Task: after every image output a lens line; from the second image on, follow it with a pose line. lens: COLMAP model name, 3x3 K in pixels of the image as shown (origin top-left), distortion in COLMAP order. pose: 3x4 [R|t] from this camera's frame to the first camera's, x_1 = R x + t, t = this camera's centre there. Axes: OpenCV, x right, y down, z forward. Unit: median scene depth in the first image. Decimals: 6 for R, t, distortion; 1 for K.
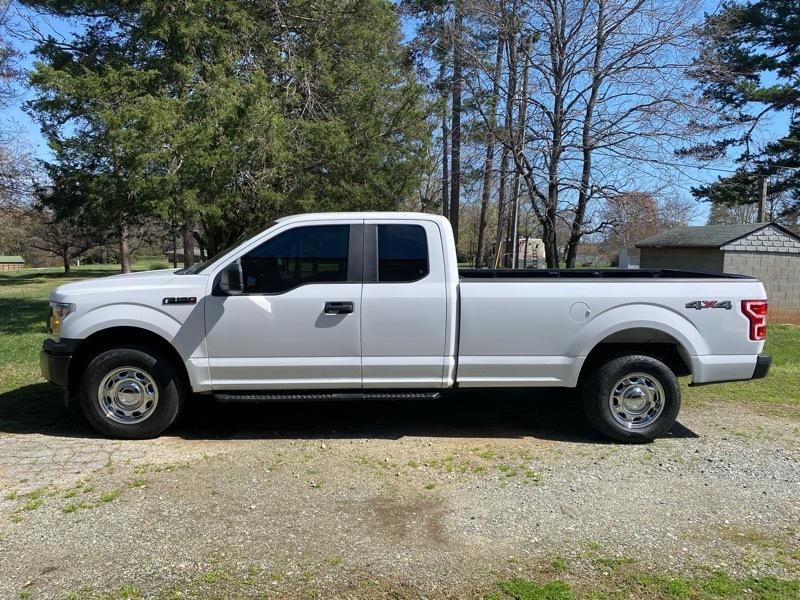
lens RADIAL K [[596.0, 0, 400.0], [0, 596.0, 300.0], [0, 0, 1]] dist [0.047602, -0.058223]
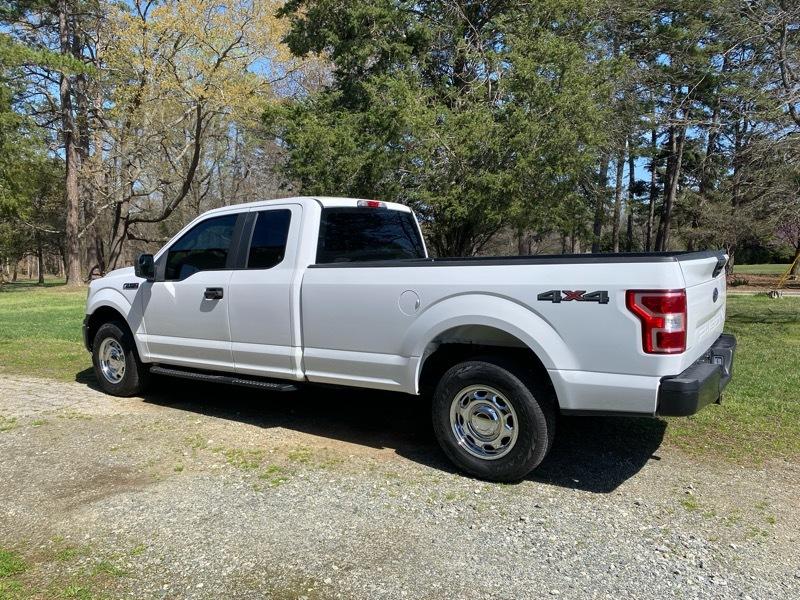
lens RADIAL K [[618.9, 0, 400.0], [0, 618.9, 300.0], [0, 0, 1]] dist [0.088393, -0.100162]
pose [[0.785462, 0.017876, -0.618652, 0.814168], [-0.022864, 0.999739, -0.000141, 0.017189], [0.618487, 0.014256, 0.785665, 0.331553]]
